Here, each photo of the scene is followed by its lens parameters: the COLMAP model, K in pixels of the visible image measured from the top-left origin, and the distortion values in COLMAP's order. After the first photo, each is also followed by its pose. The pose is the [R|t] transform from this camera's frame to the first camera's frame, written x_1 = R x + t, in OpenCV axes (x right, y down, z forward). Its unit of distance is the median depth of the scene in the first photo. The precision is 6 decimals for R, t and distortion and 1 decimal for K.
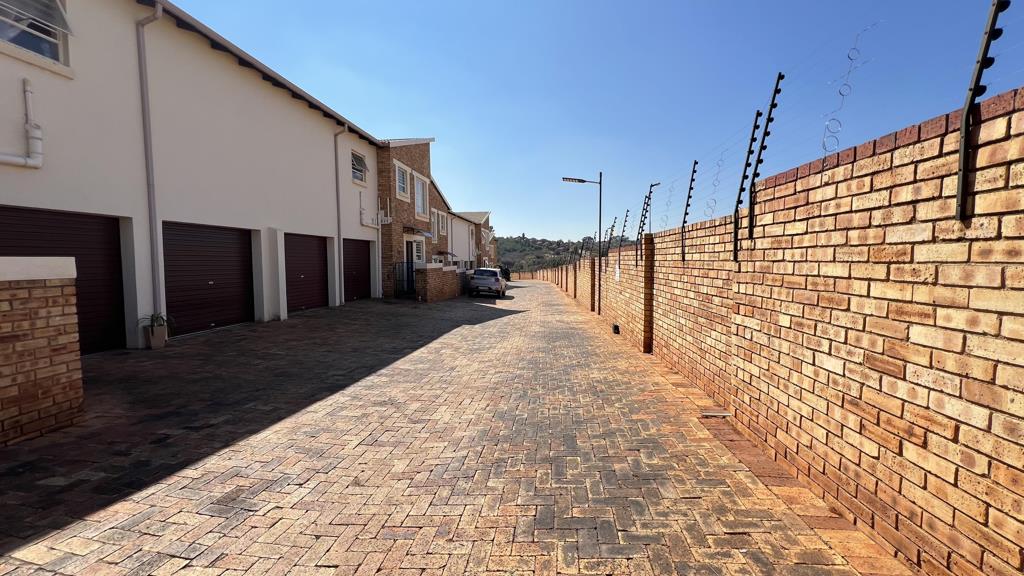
lens RADIAL K [[415.8, 0, 513.3], [0, 415.8, 282.7], [0, 0, 1]] dist [0.000942, 0.000055]
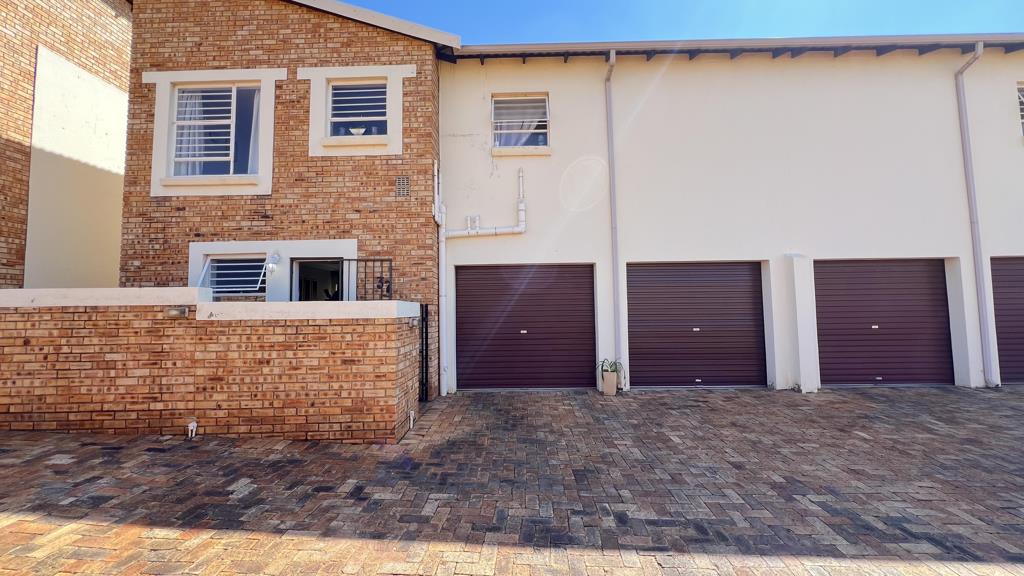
lens RADIAL K [[415.8, 0, 513.3], [0, 415.8, 282.7], [0, 0, 1]] dist [0.000942, 0.000055]
pose [[0.092867, -0.066789, -0.993436, 0.162847], [-0.041986, 0.996598, -0.070926, -0.040832], [0.994793, 0.048298, 0.089747, 1.190736]]
